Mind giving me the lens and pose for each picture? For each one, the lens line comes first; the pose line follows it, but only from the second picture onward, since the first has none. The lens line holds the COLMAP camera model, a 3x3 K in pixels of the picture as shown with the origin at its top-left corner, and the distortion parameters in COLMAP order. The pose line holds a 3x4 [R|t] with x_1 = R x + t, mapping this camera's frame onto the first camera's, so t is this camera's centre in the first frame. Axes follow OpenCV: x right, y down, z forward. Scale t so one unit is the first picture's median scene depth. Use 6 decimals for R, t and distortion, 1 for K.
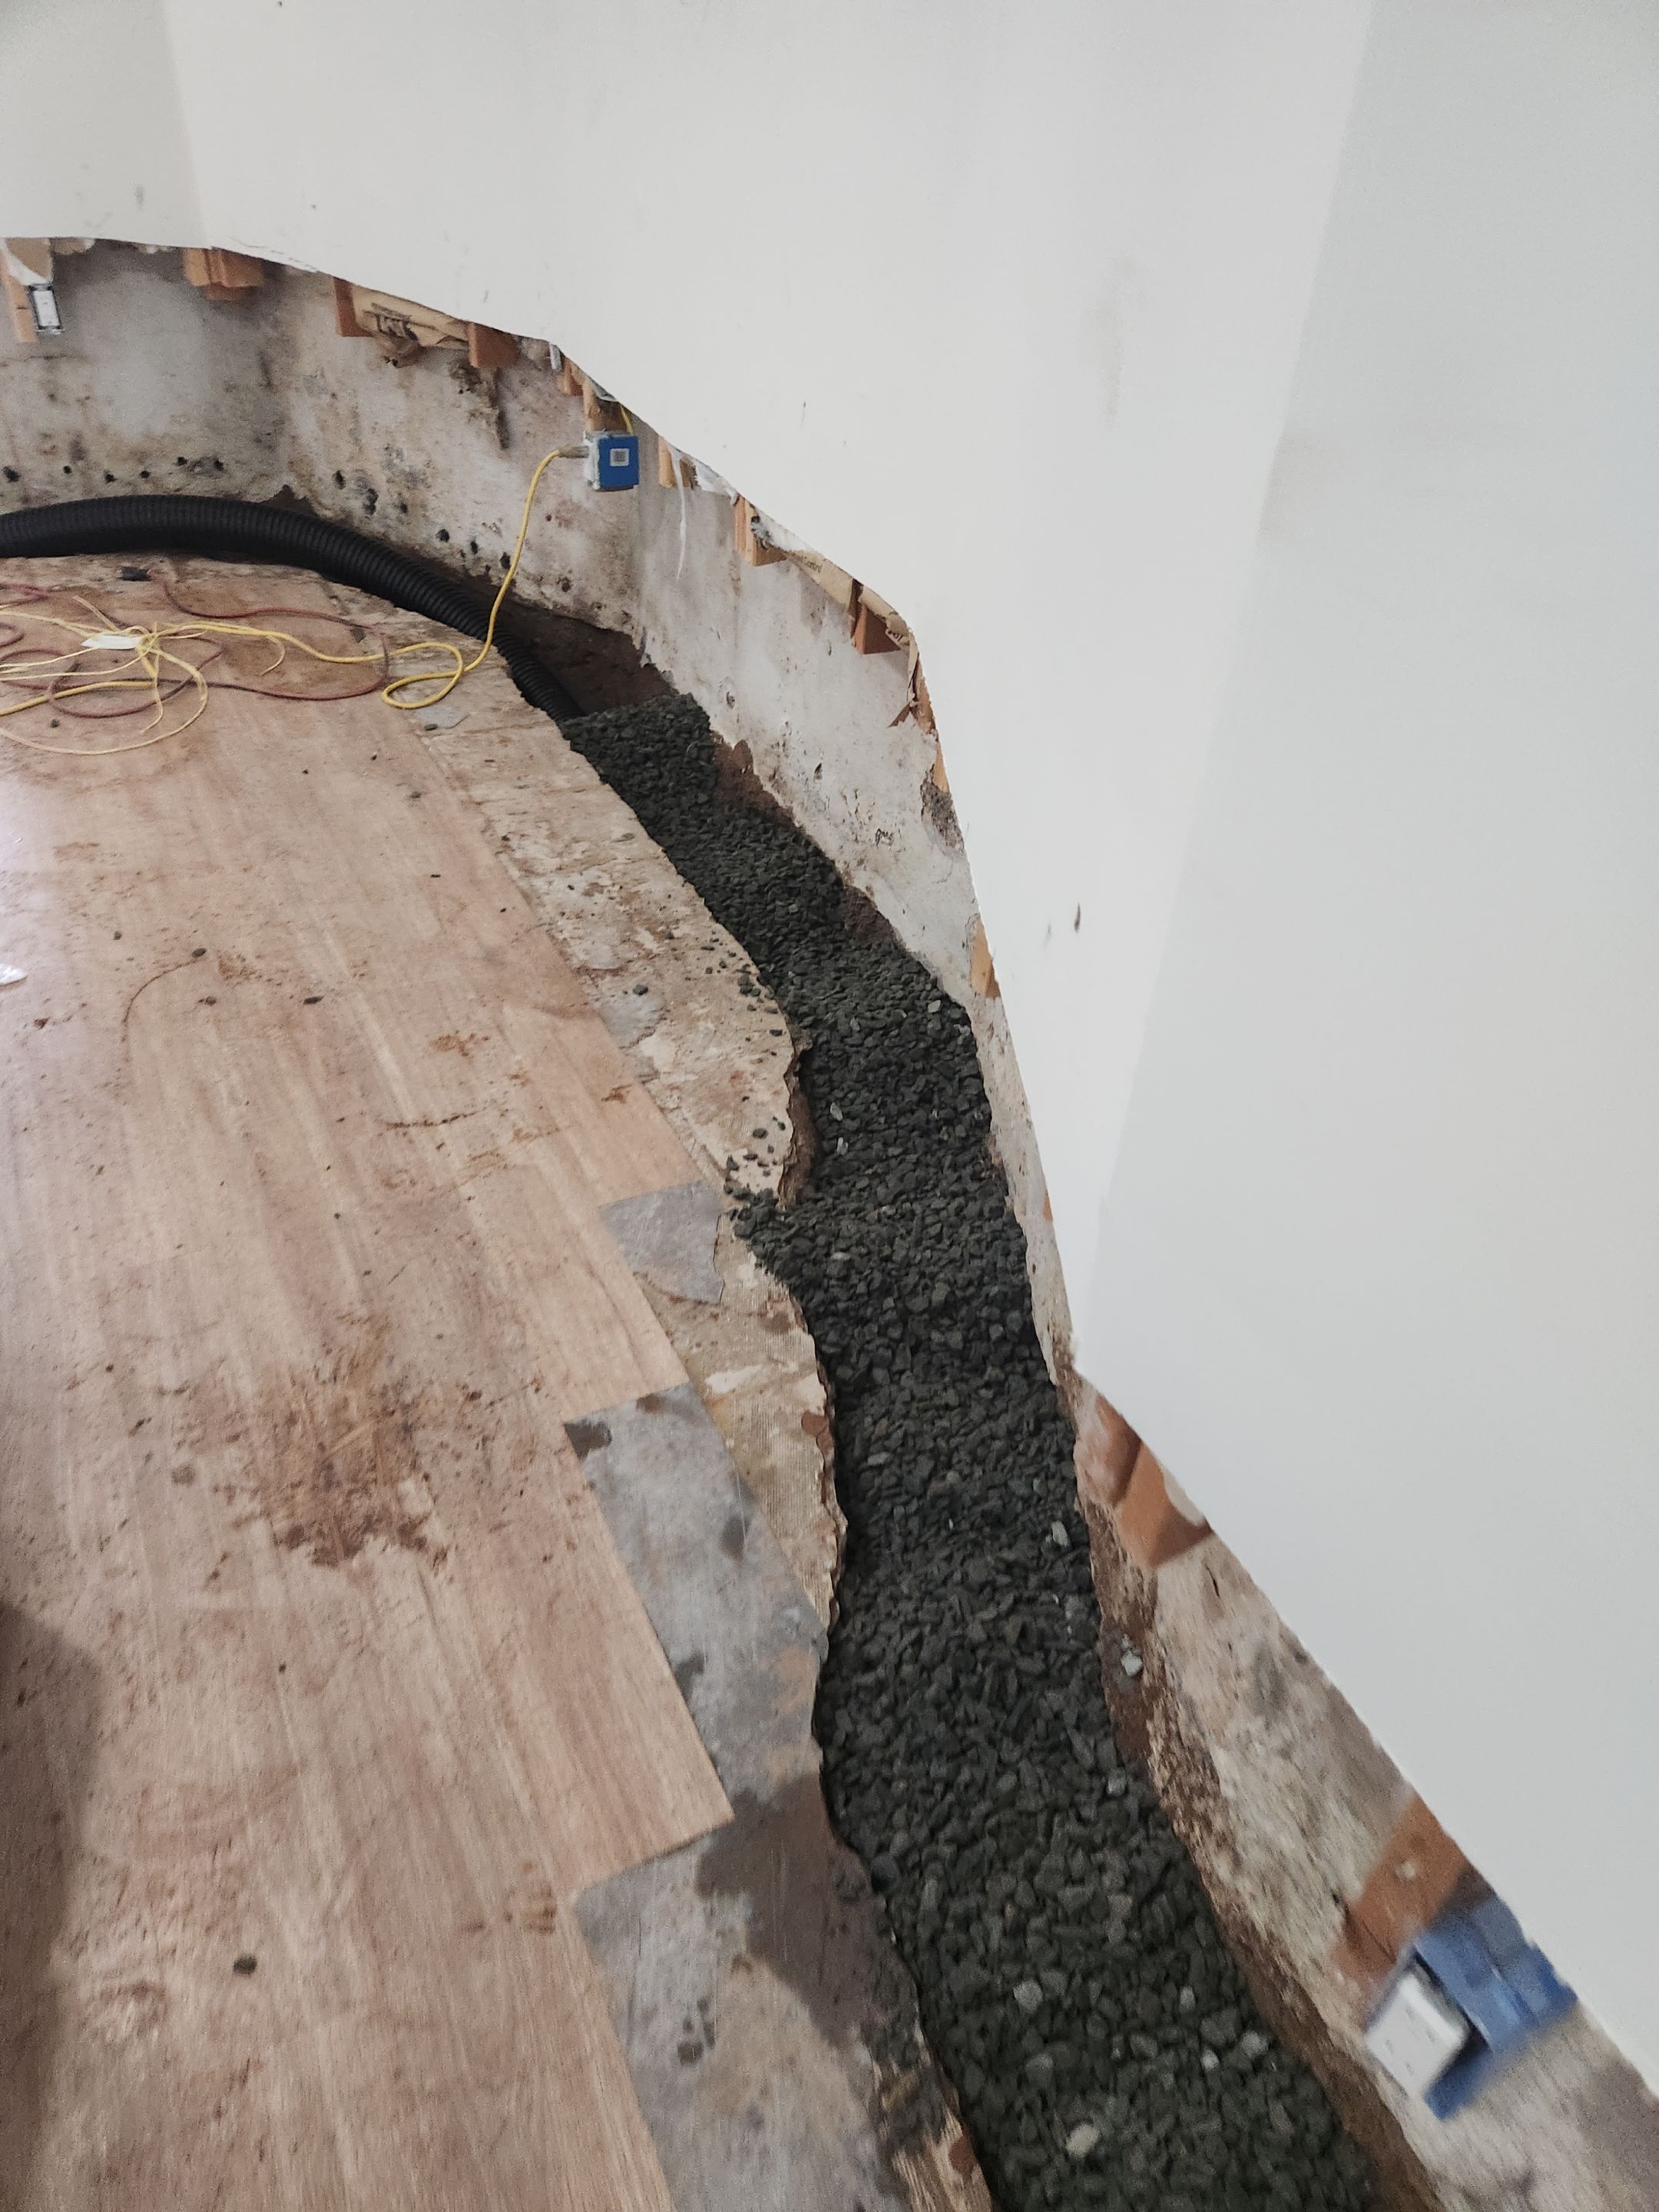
lens RADIAL K [[1376.8, 0, 829.5], [0, 1376.8, 1106.0], [0, 0, 1]] dist [0.037042, -0.048938]
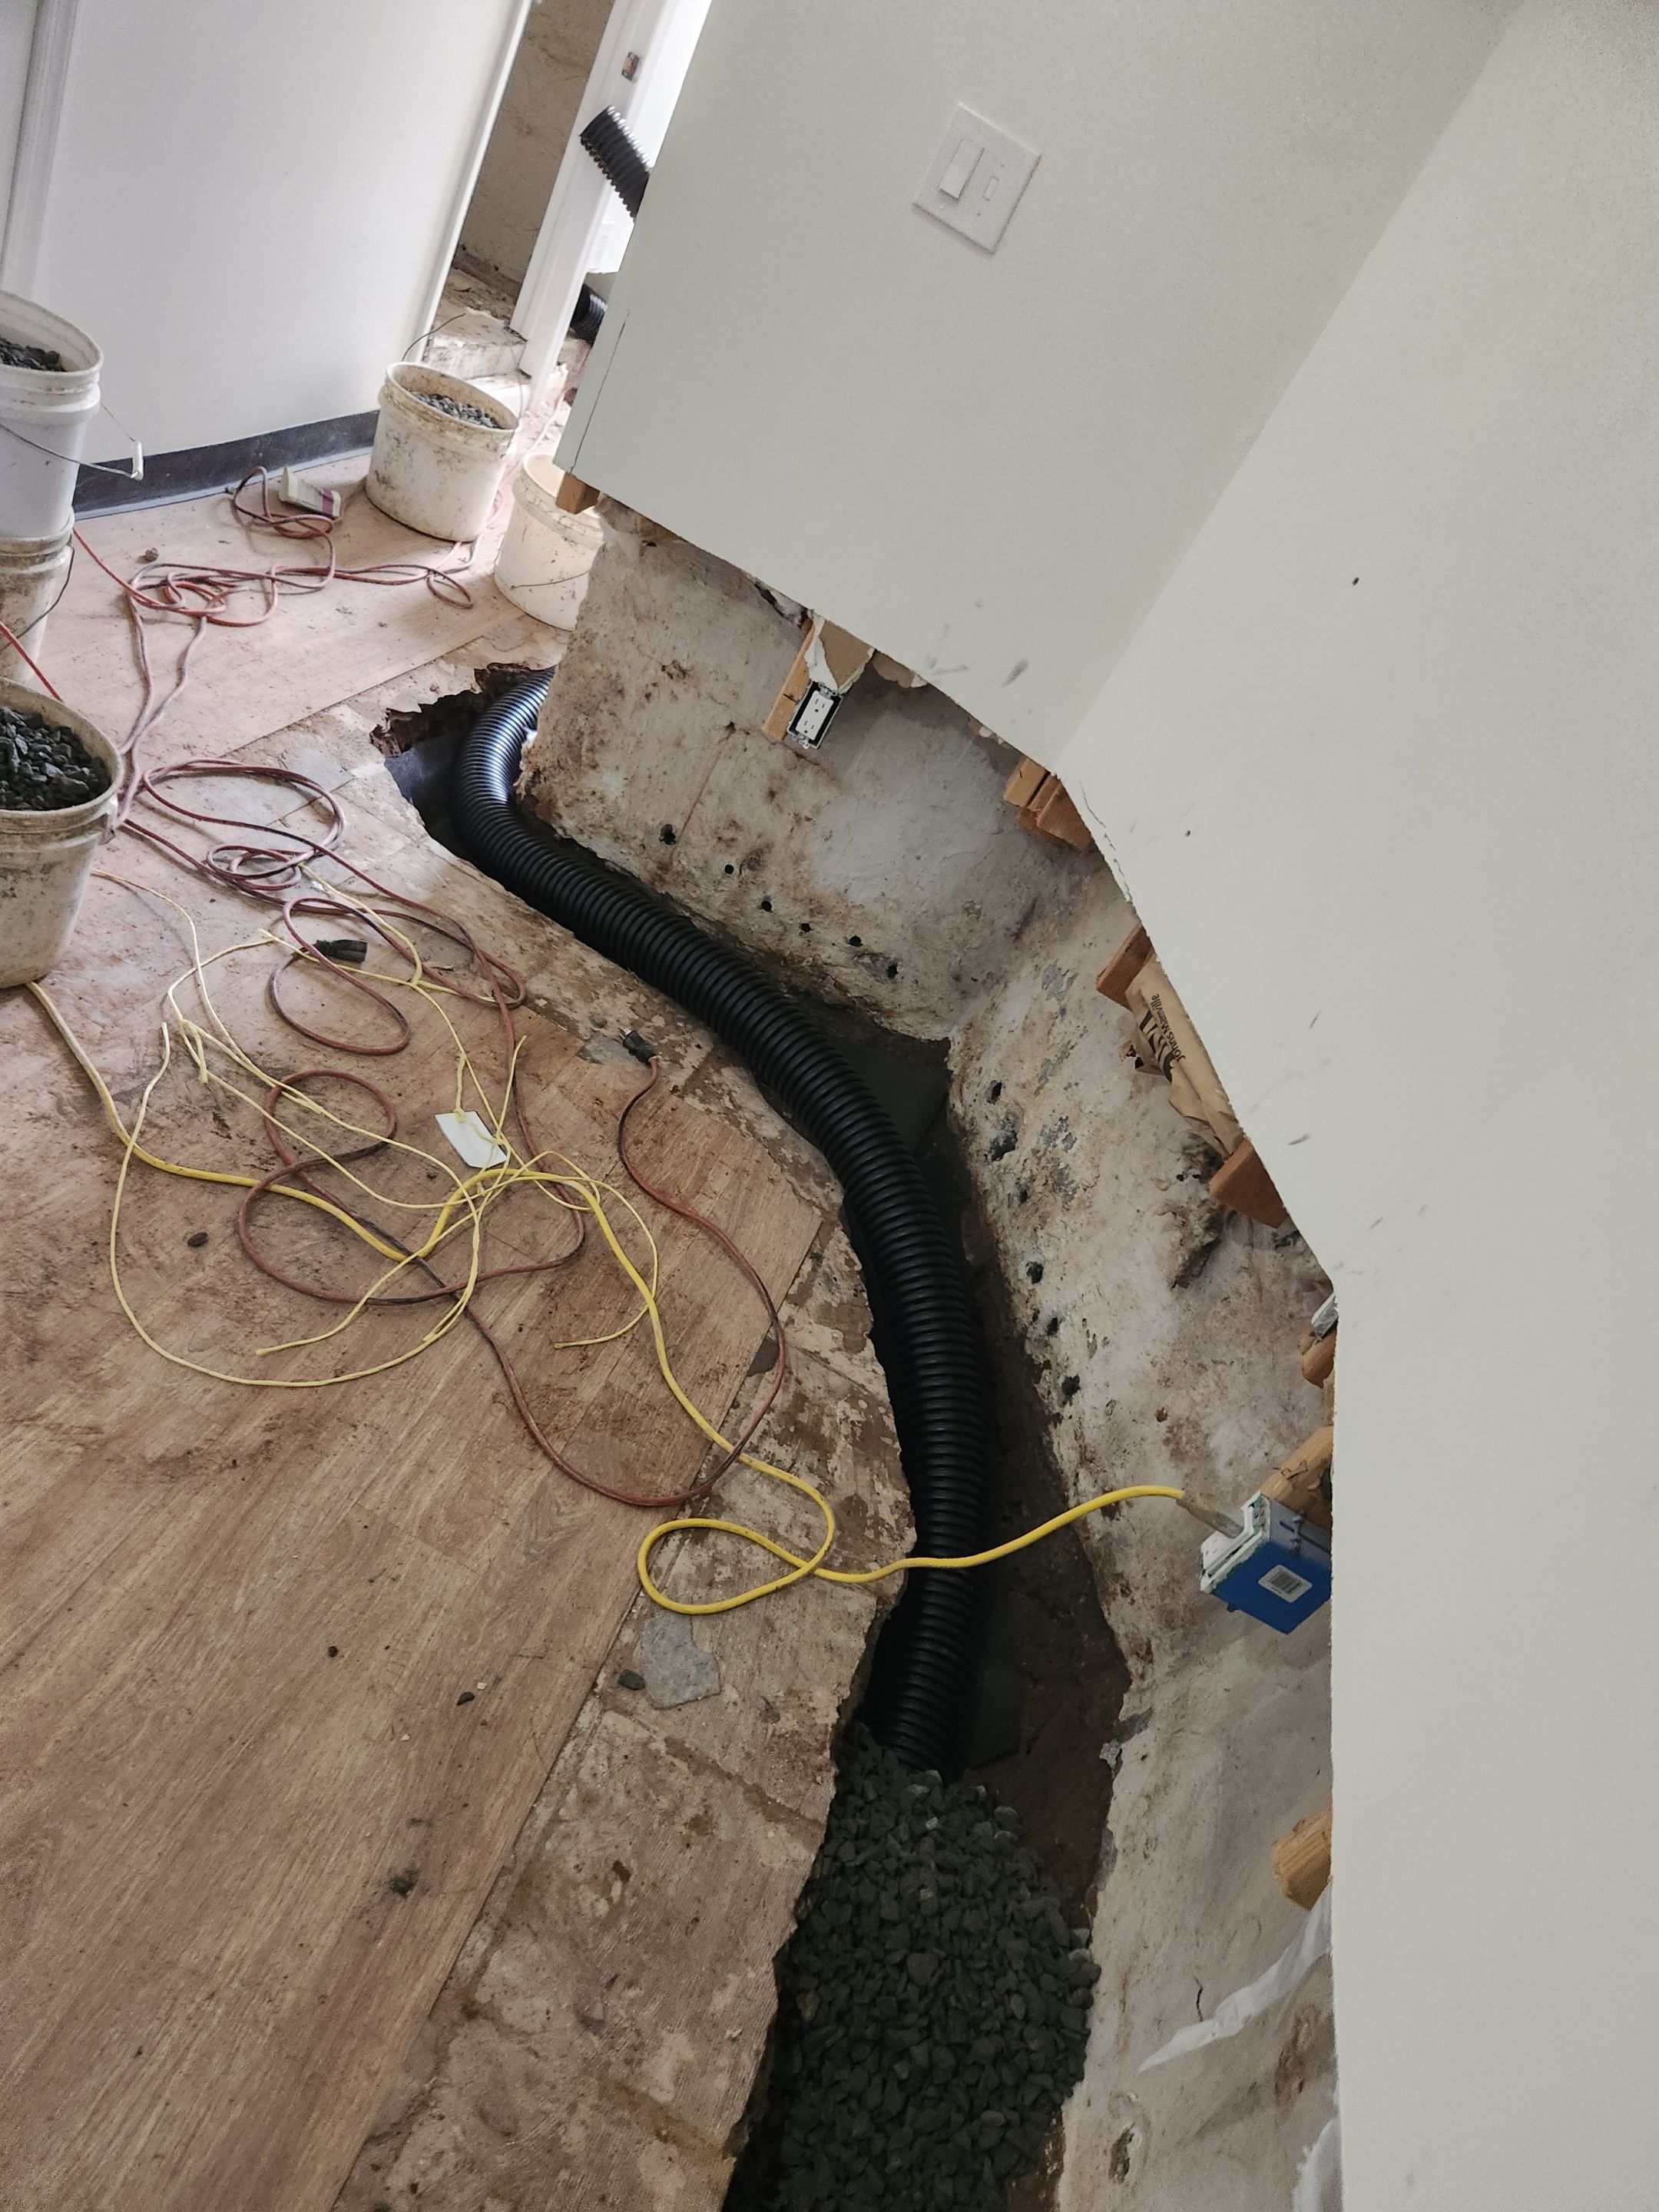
lens RADIAL K [[1376.8, 0, 829.5], [0, 1376.8, 1106.0], [0, 0, 1]] dist [0.037042, -0.048938]
pose [[0.664447, 0.620626, -0.416333, -0.135812], [-0.705934, 0.704070, -0.077082, -0.372891], [0.245289, 0.345120, 0.905939, 0.411602]]
